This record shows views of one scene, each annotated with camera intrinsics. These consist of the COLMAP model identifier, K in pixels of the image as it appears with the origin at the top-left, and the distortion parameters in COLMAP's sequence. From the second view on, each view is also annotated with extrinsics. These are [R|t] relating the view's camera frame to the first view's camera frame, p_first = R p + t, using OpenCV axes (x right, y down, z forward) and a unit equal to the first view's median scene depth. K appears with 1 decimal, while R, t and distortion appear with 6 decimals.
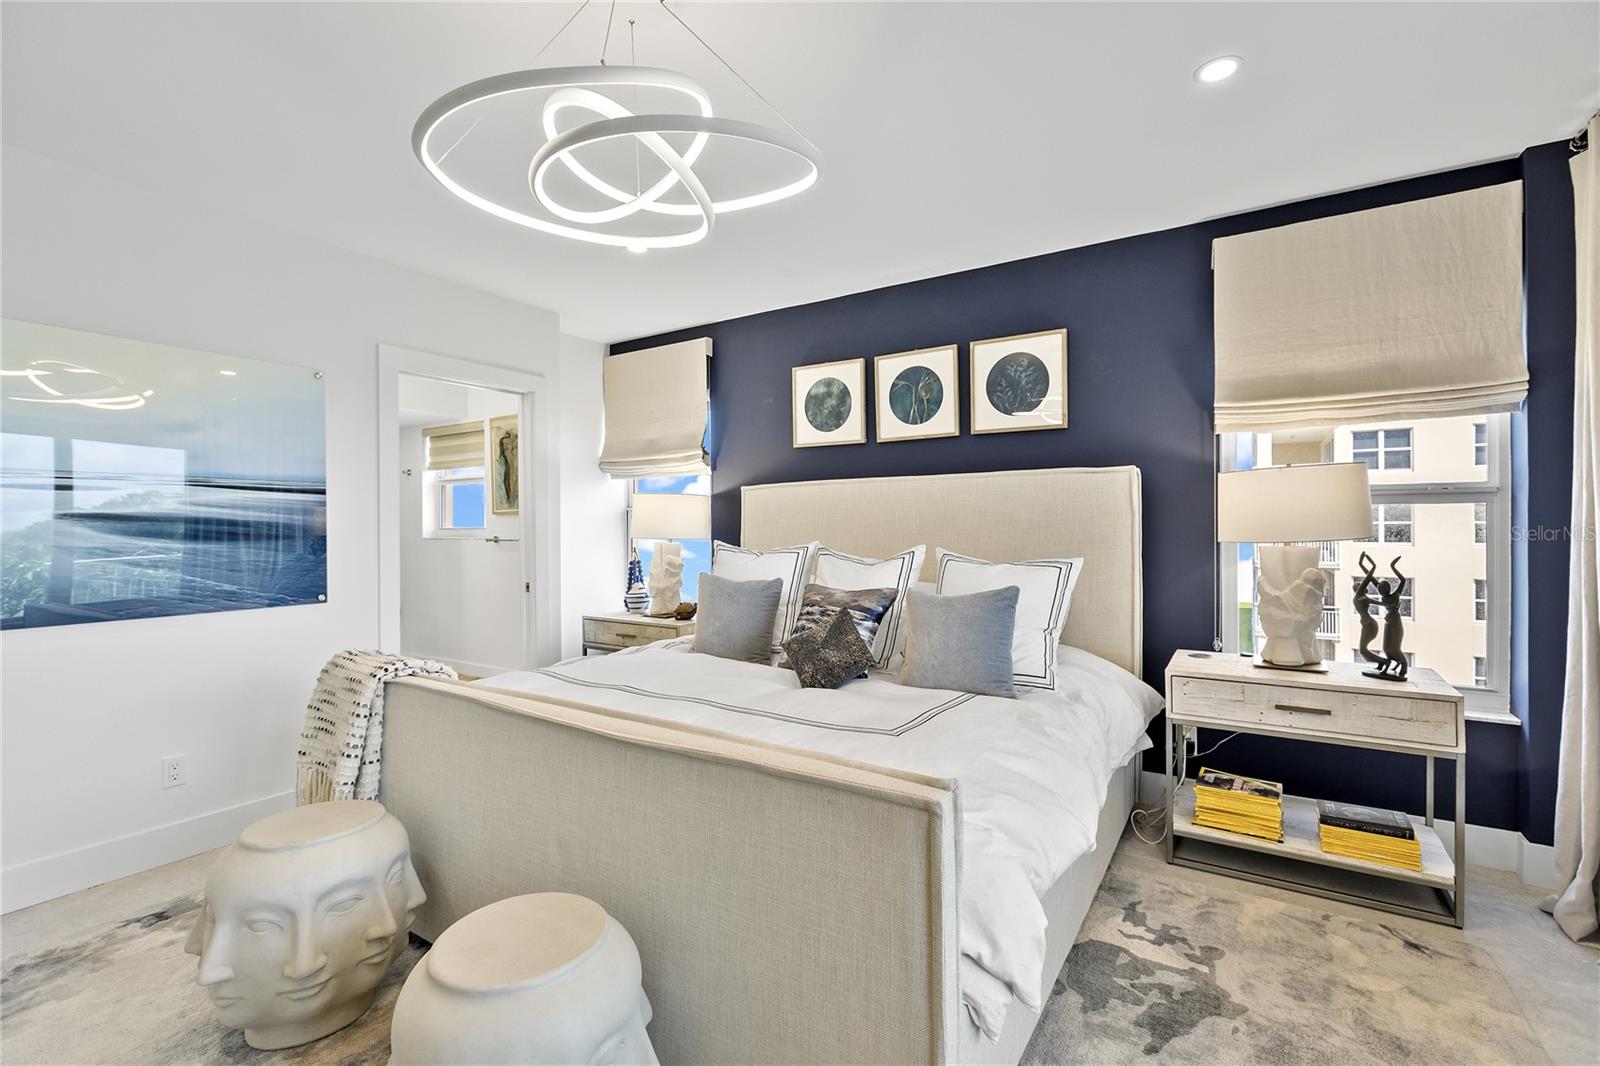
lens RADIAL K [[719.5, 0, 800.0], [0, 719.5, 533.0], [0, 0, 1]] dist [0.022615, 0.000167]
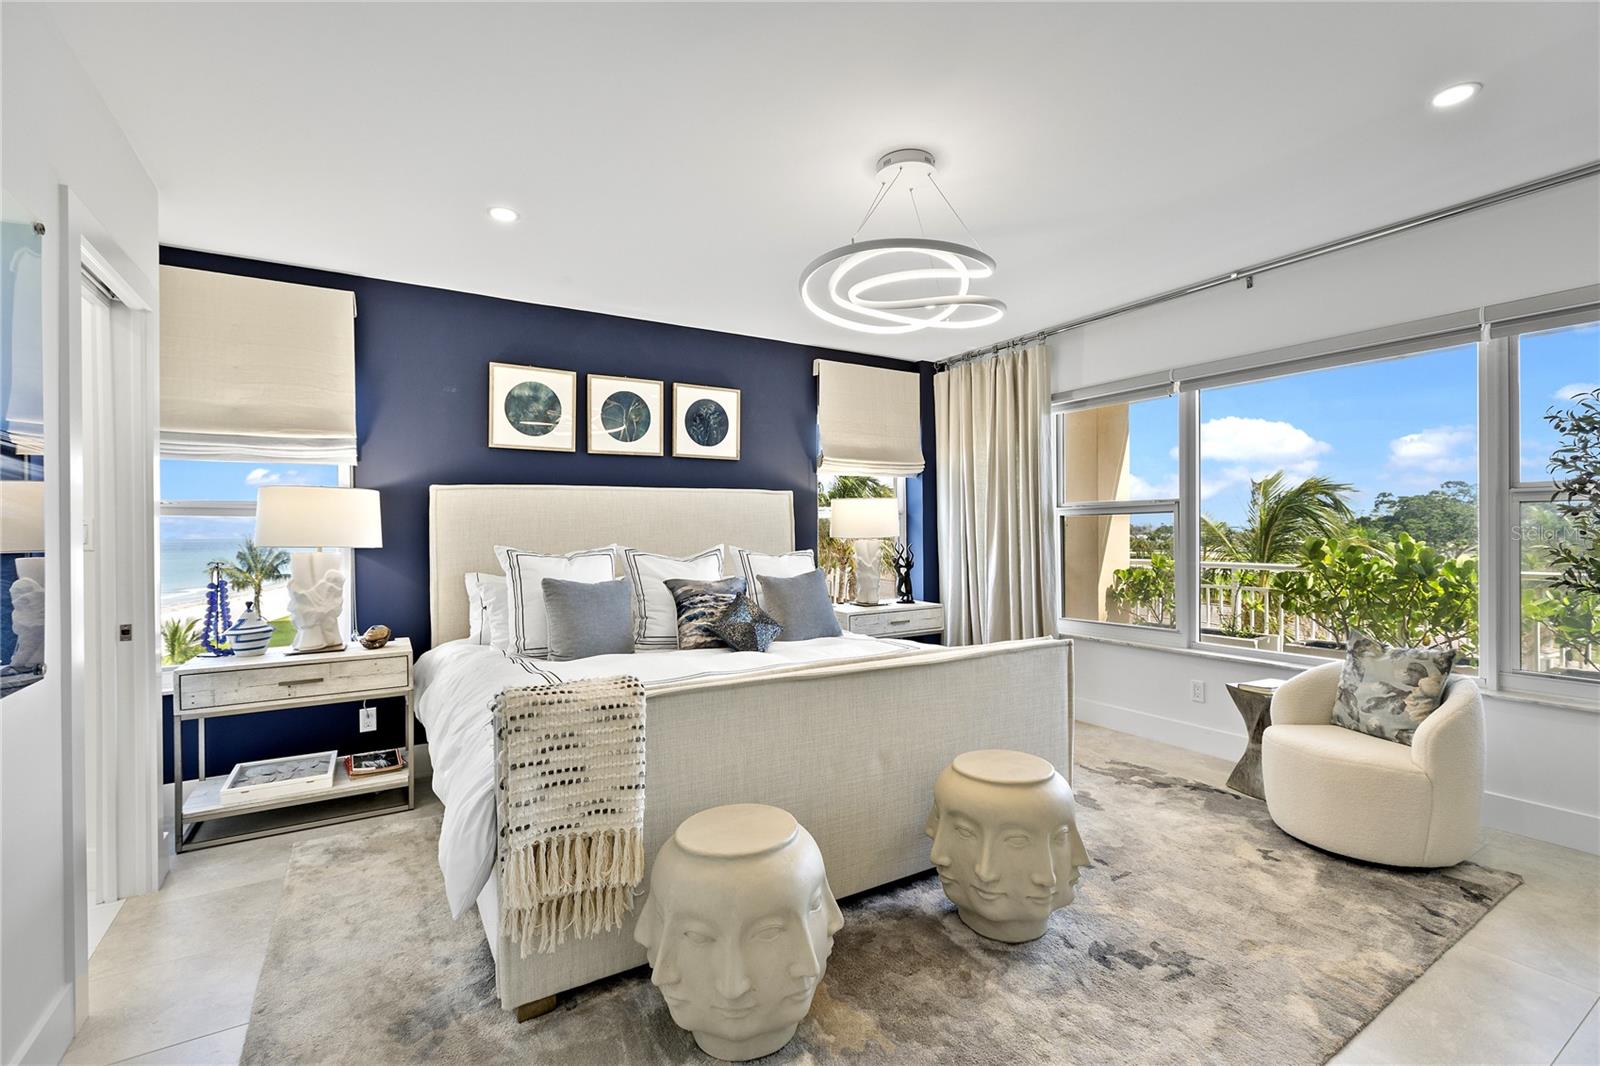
lens RADIAL K [[719.5, 0, 800.0], [0, 719.5, 533.0], [0, 0, 1]] dist [0.022615, 0.000167]
pose [[0.428369, 0.001027, 0.903603, -0.742289], [0.020395, 0.999734, -0.010805, 0.011863], [-0.903374, 0.023057, 0.428234, 0.259802]]
